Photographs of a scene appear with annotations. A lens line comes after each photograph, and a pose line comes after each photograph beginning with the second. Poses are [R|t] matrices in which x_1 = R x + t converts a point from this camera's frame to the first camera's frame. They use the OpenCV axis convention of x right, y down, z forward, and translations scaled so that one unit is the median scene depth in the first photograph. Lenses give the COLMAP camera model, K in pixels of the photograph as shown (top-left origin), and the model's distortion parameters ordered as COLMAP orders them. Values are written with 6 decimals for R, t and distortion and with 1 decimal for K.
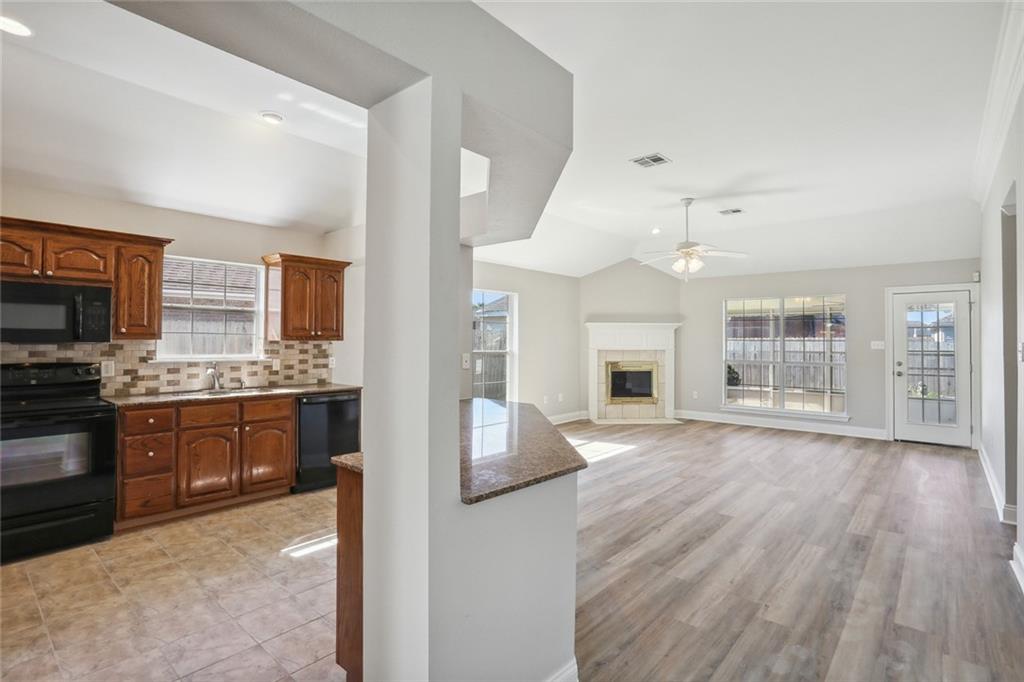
lens RADIAL K [[505.0, 0, 534.5], [0, 505.0, 337.5], [0, 0, 1]] dist [-0.031395, 0.012132]
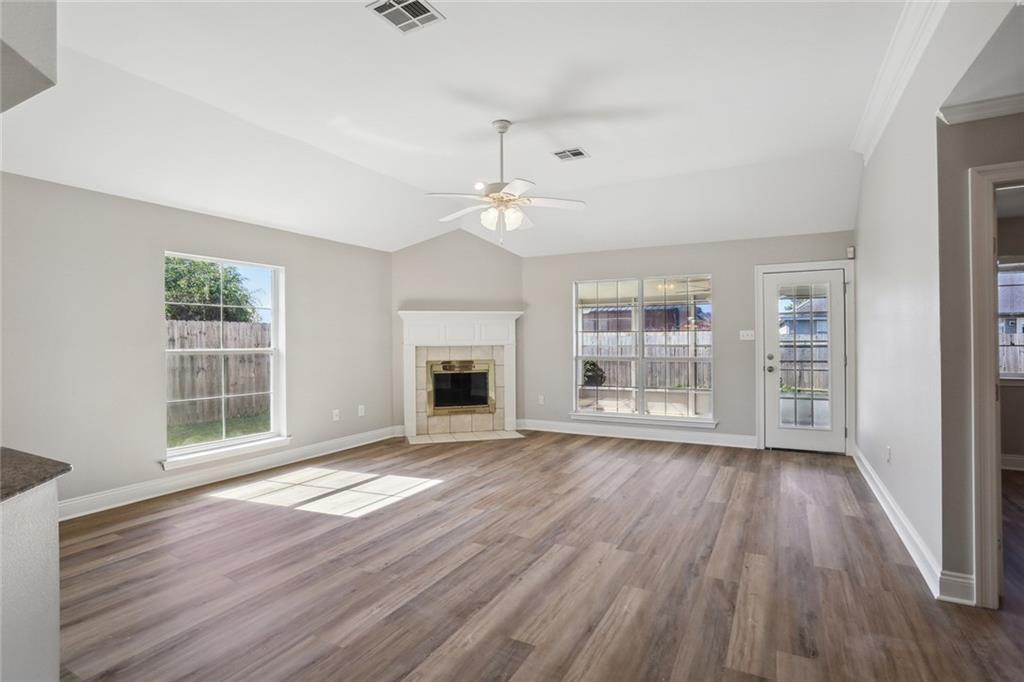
lens RADIAL K [[507.5, 0, 518.9], [0, 507.5, 341.0], [0, 0, 1]] dist [-0.043936, 0.014503]
pose [[0.979660, -0.011172, 0.200351, 0.215191], [0.009304, 0.999904, 0.010264, 0.017883], [-0.200446, -0.008191, 0.979670, 0.371236]]
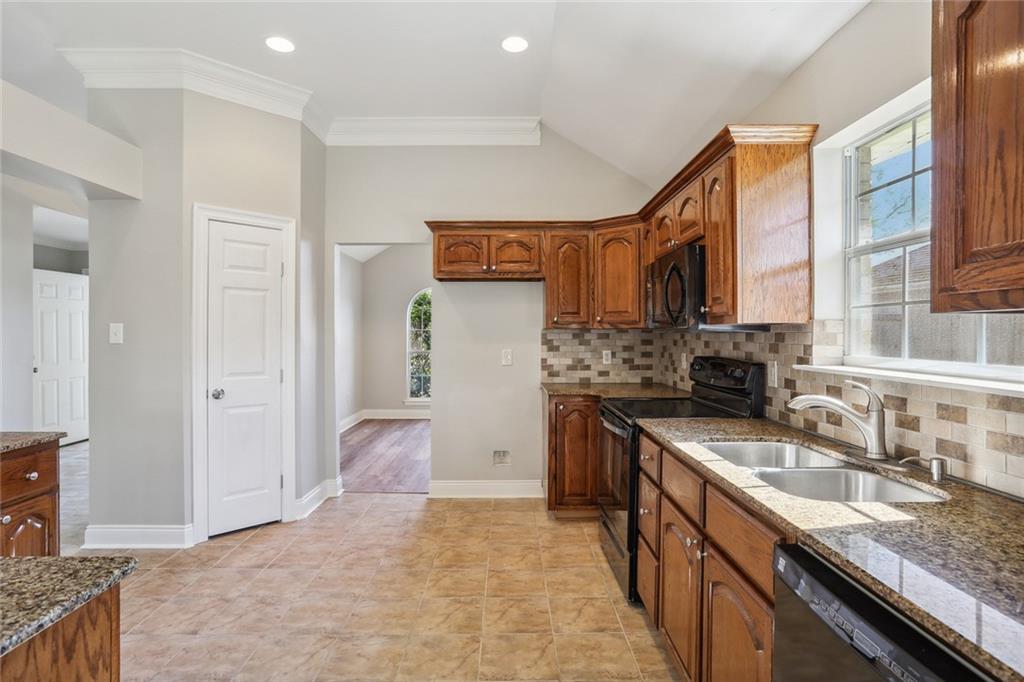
lens RADIAL K [[507.5, 0, 518.6], [0, 507.5, 336.5], [0, 0, 1]] dist [-0.043936, 0.014503]
pose [[-0.765438, -0.004443, -0.643495, -0.175462], [-0.000434, 0.999980, -0.006387, 0.015930], [0.643510, -0.004609, -0.765424, 0.932322]]
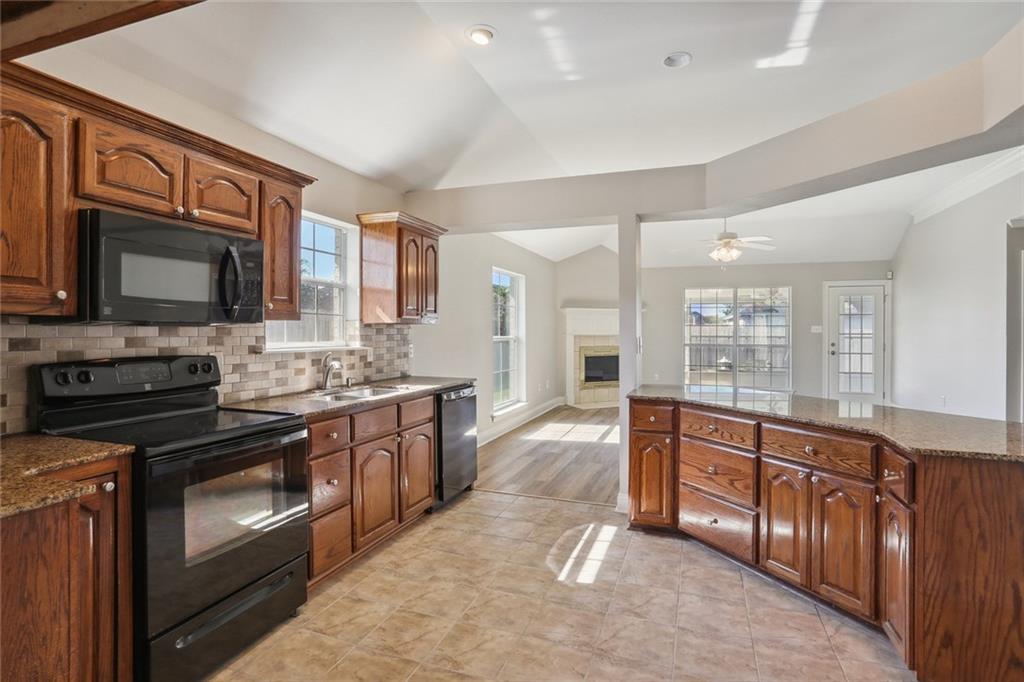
lens RADIAL K [[505.0, 0, 537.8], [0, 505.0, 337.3], [0, 0, 1]] dist [-0.031395, 0.012132]
pose [[0.935634, -0.008742, 0.352863, -0.510422], [0.000620, 0.999732, 0.023123, 0.008921], [-0.352971, -0.021416, 0.935389, 0.162246]]
